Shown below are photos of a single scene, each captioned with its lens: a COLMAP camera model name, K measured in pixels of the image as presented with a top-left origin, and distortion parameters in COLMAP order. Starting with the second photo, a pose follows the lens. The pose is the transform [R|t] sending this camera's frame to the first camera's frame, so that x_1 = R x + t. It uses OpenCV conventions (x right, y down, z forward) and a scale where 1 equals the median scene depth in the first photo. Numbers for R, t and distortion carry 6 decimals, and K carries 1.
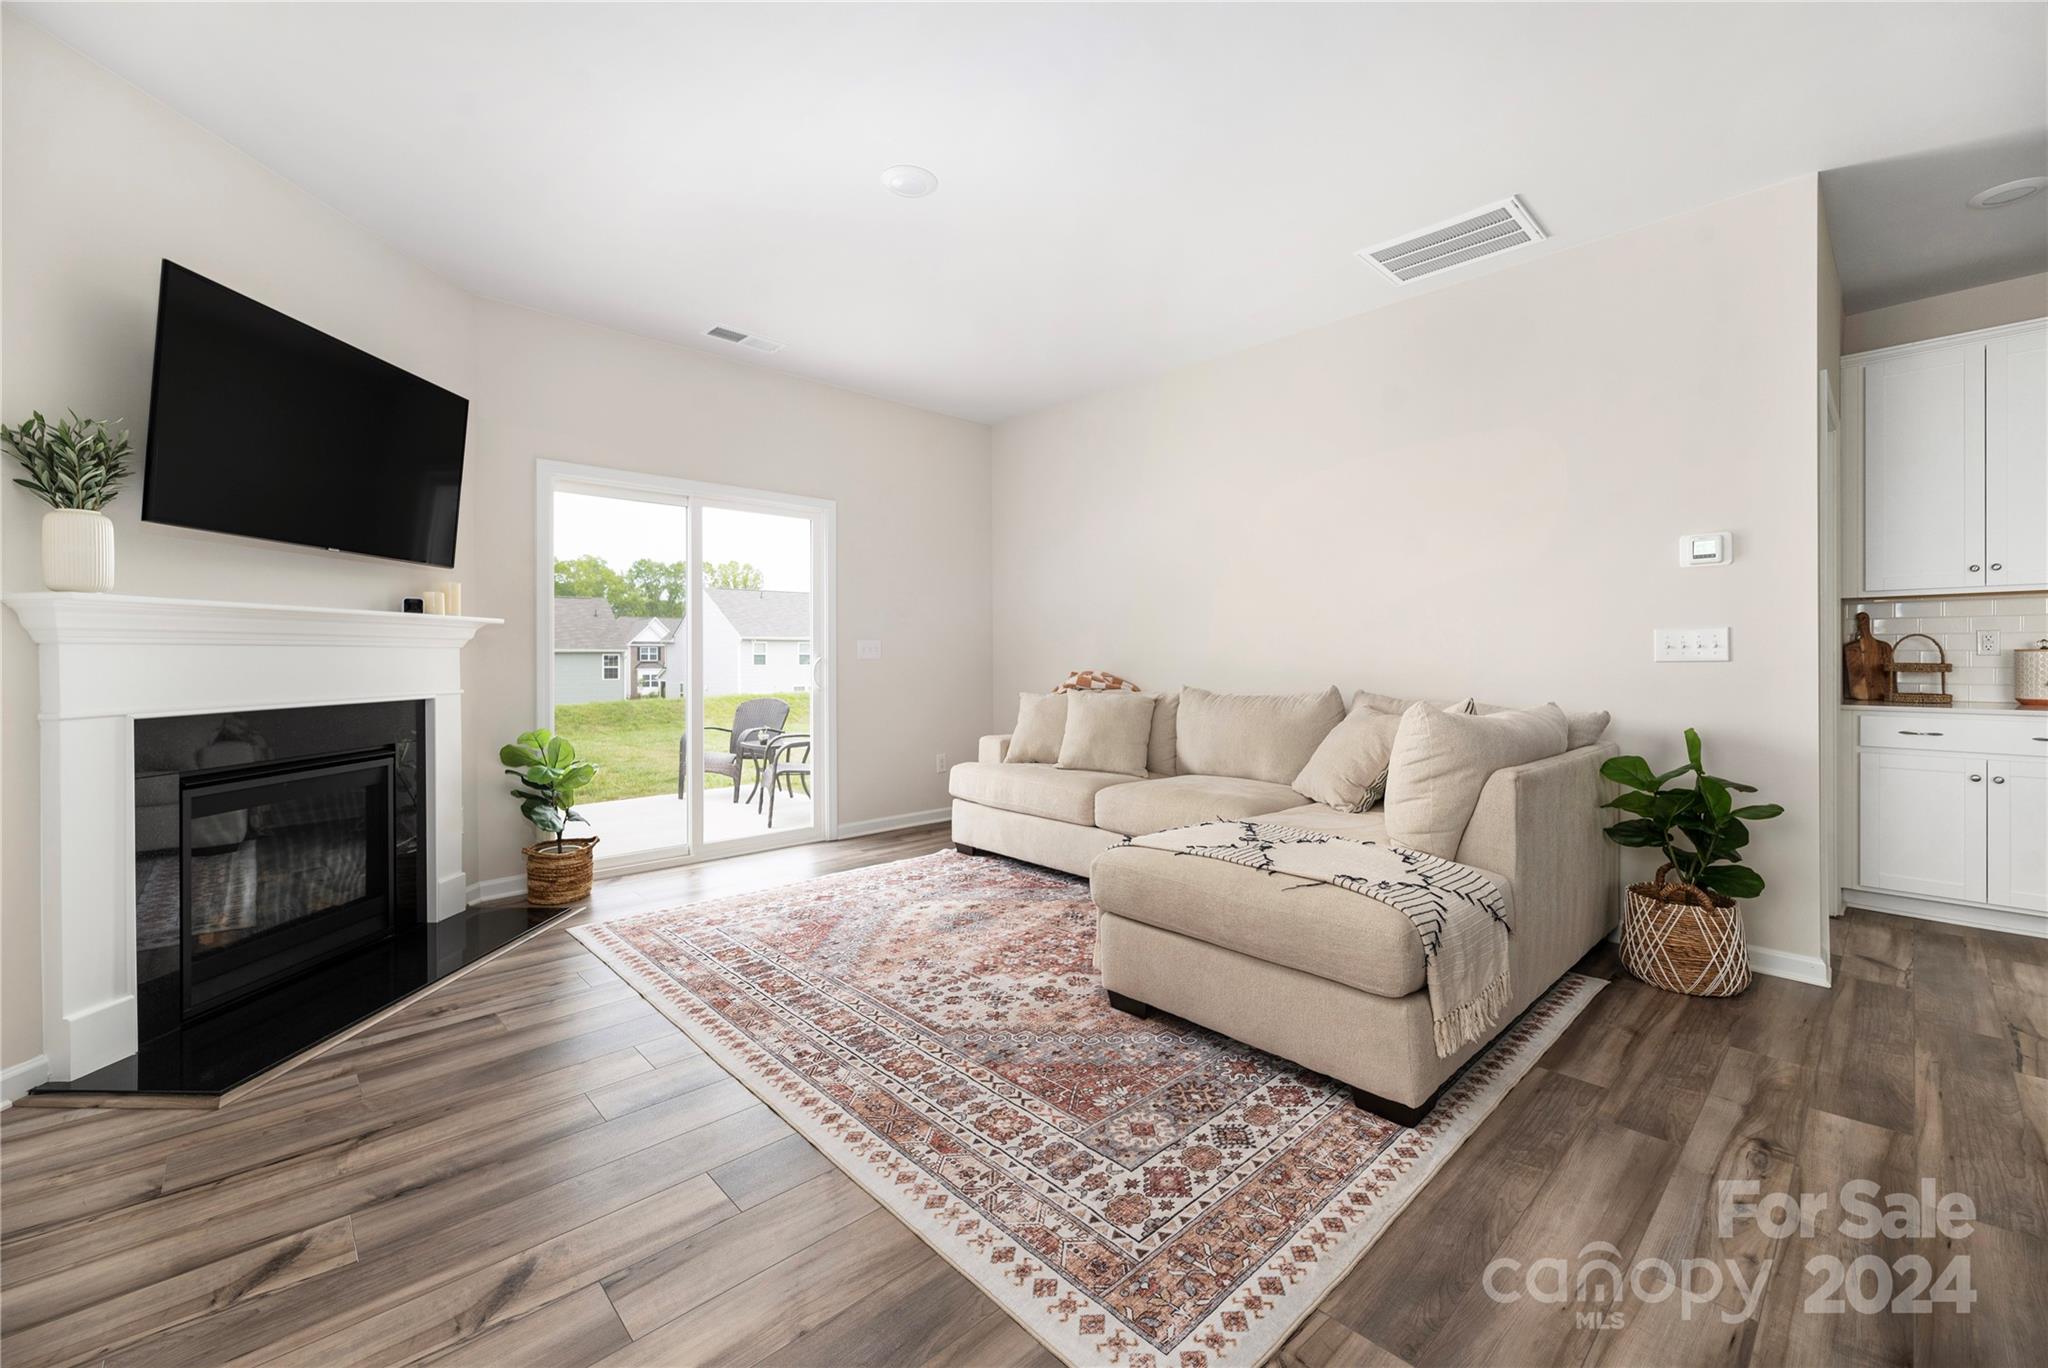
lens RADIAL K [[825.9, 0, 1026.8], [0, 825.9, 658.3], [0, 0, 1]] dist [0.001561, 0.000252]
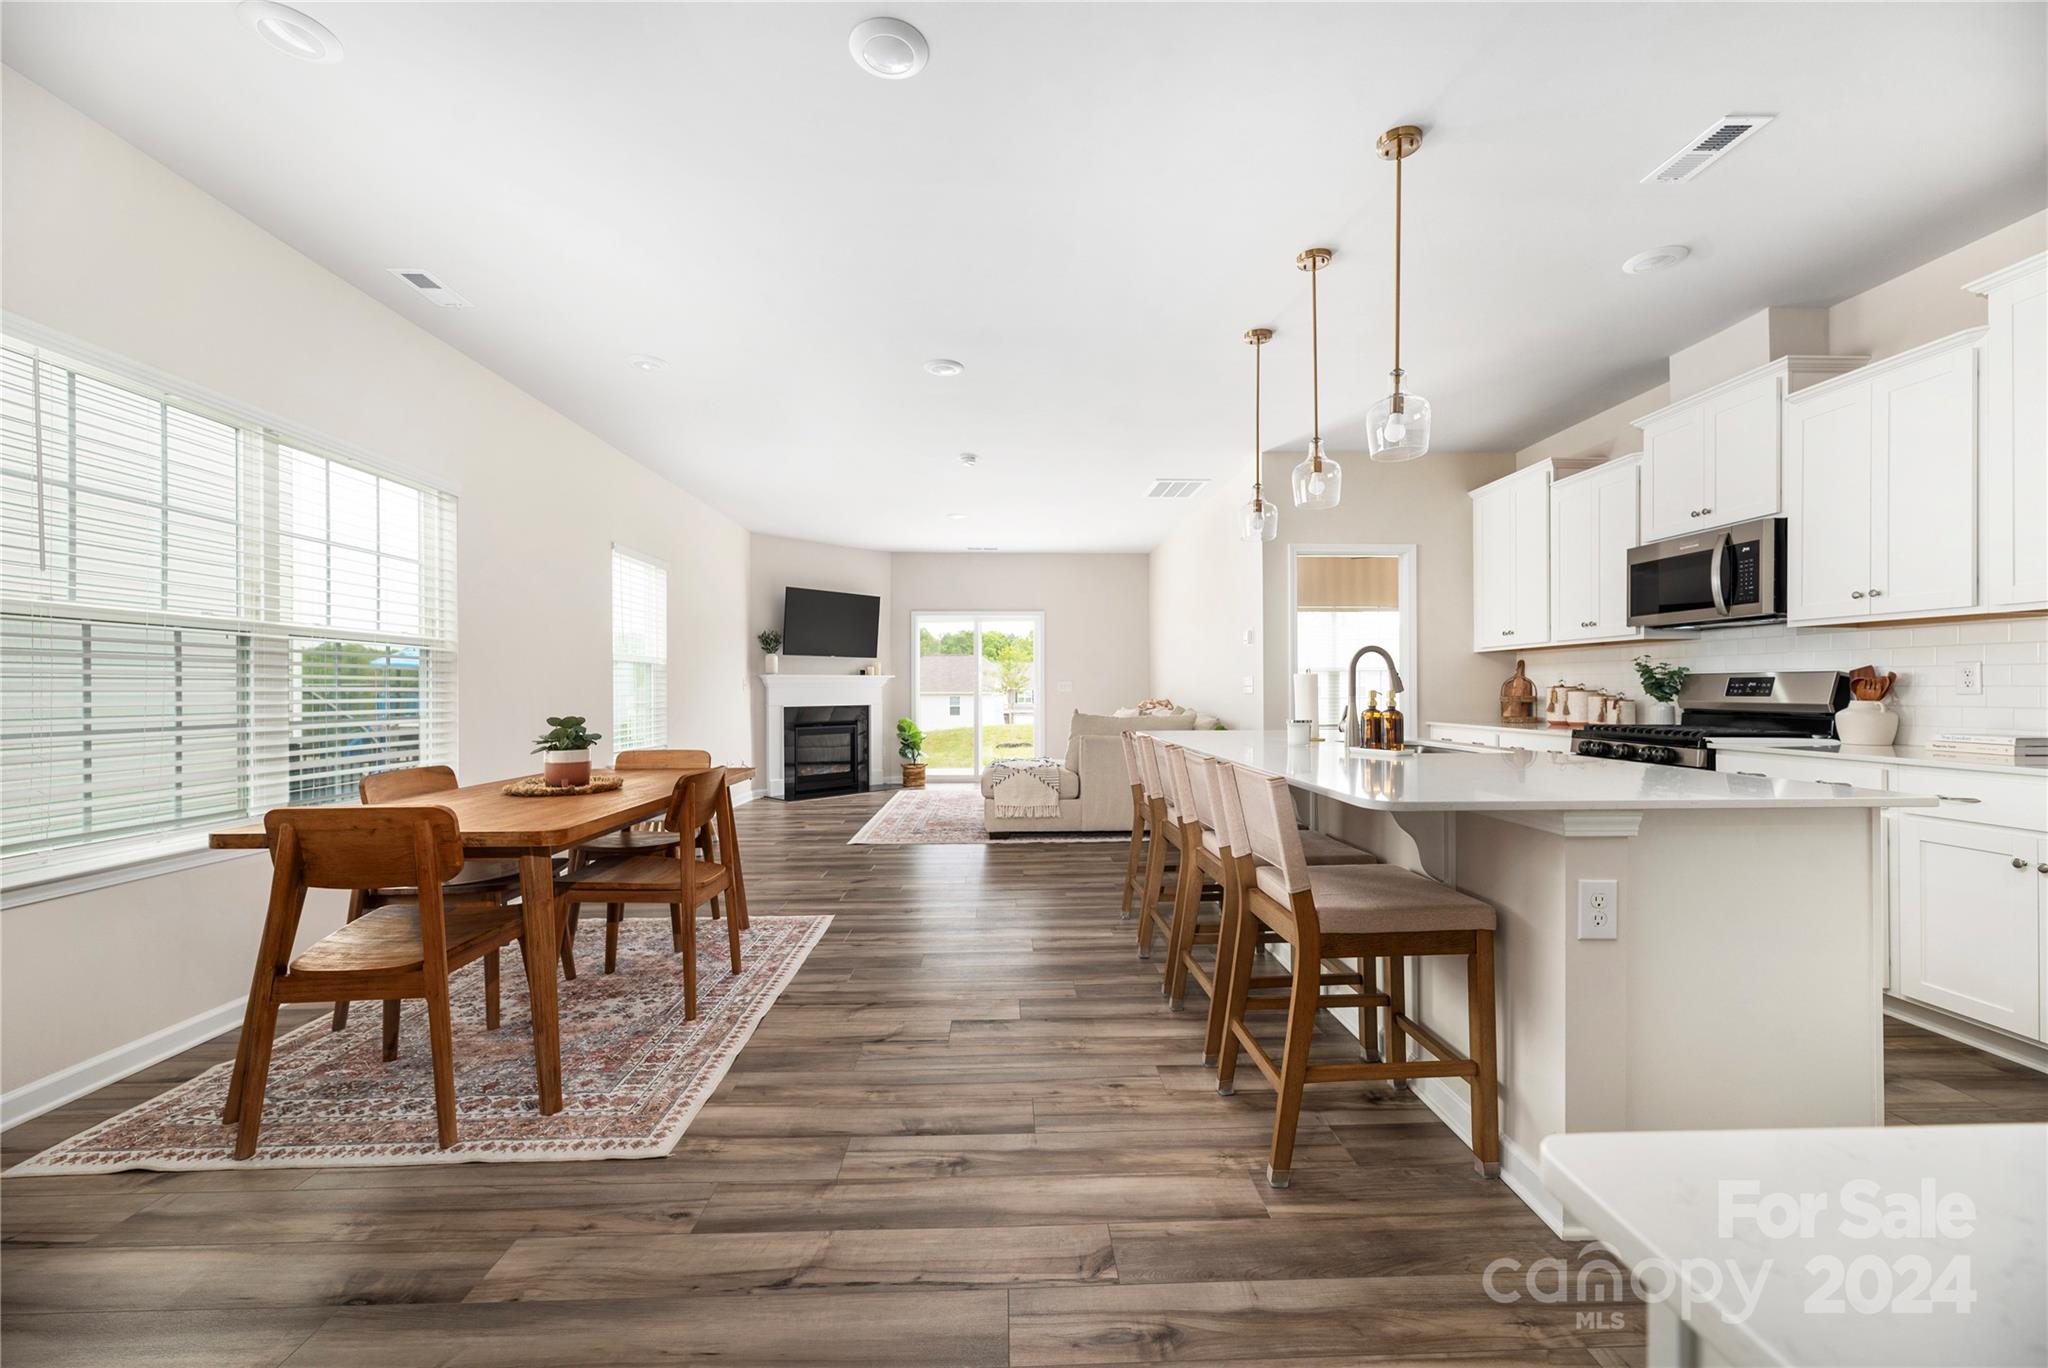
lens RADIAL K [[821.3, 0, 1024.0], [0, 821.3, 684.0], [0, 0, 1]] dist [0.000998, -0.000119]
pose [[0.746683, -0.003514, -0.665171, 1.815017], [-0.000923, 0.999980, -0.006319, -0.006417], [0.665180, 0.005333, 0.746664, -0.869480]]
